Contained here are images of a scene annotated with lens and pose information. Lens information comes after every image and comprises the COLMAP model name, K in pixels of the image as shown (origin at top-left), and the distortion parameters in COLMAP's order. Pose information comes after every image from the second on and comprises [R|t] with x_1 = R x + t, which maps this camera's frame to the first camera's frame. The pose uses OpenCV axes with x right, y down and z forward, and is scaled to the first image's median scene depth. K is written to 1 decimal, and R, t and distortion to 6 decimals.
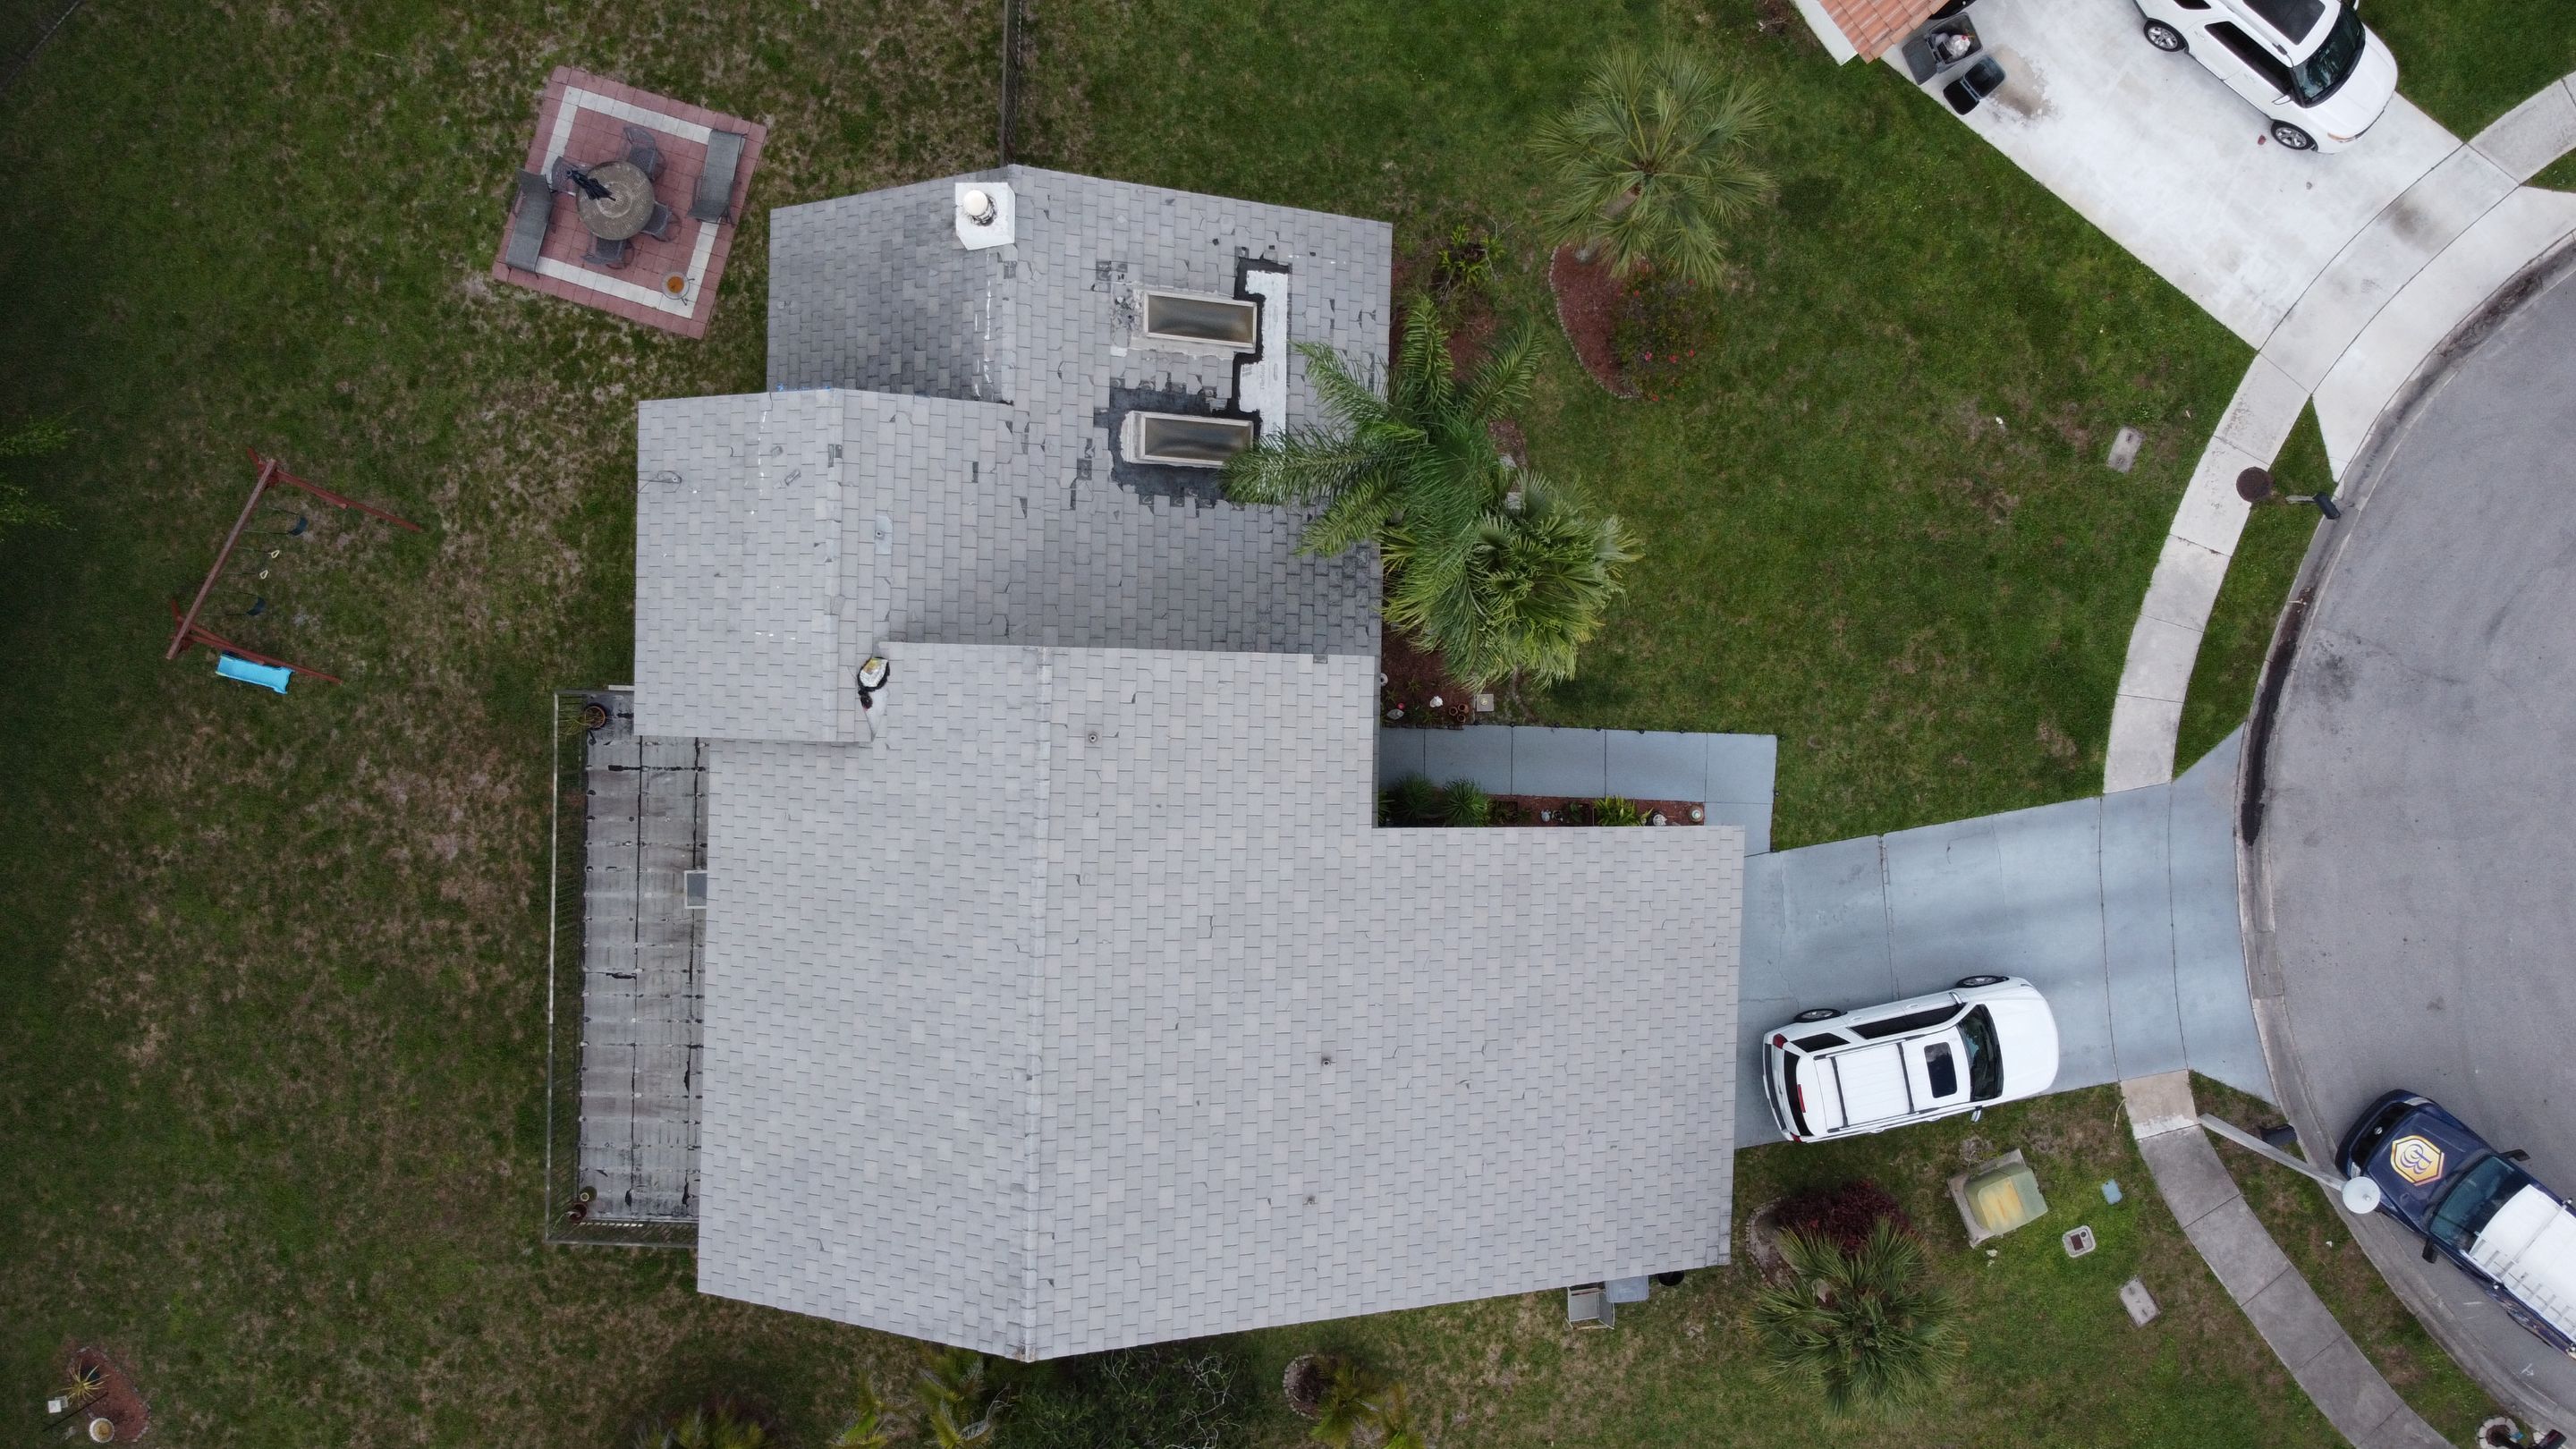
lens RADIAL K [[1956.3, 0, 1233.5], [0, 1956.3, 714.6], [0, 0, 1]] dist [0.003370, -0.009769]
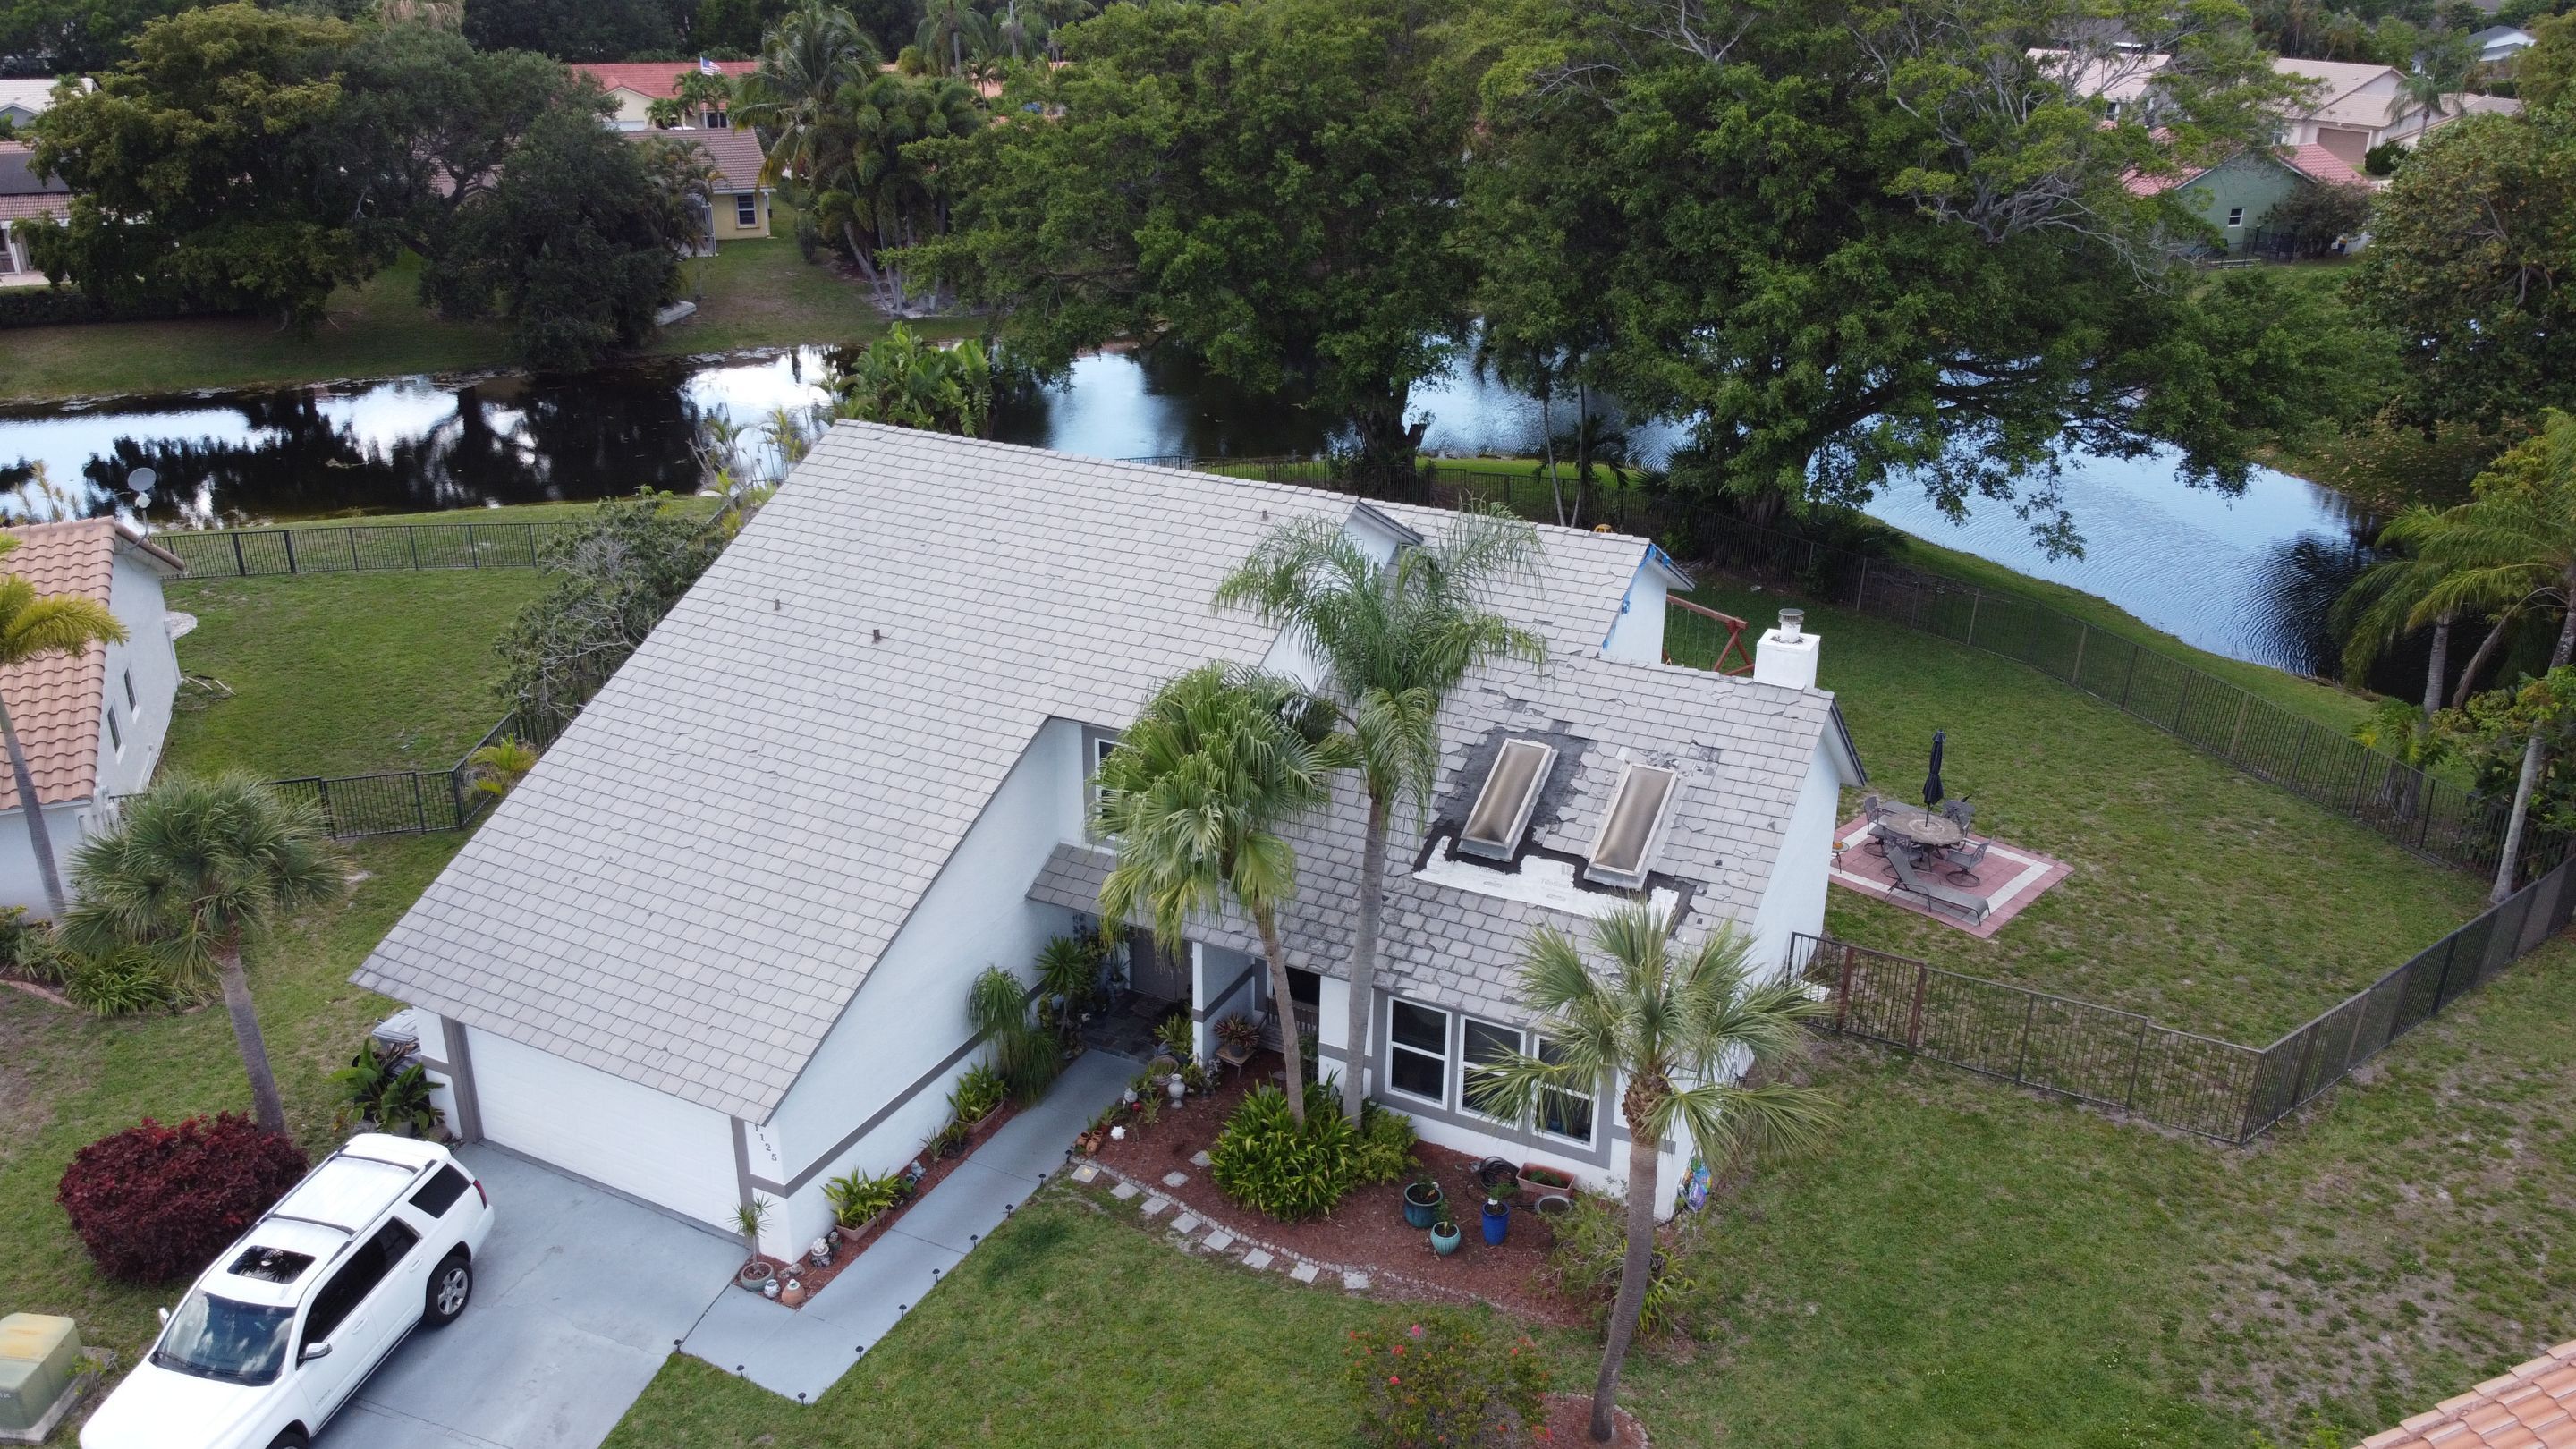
lens RADIAL K [[1956.3, 0, 1276.4], [0, 1956.3, 726.8], [0, 0, 1]] dist [0.003370, -0.009769]
pose [[-0.436664, 0.339402, -0.833145, 0.680562], [-0.899422, -0.184369, 0.396293, -0.348548], [-0.019103, 0.922396, 0.385773, 0.539208]]
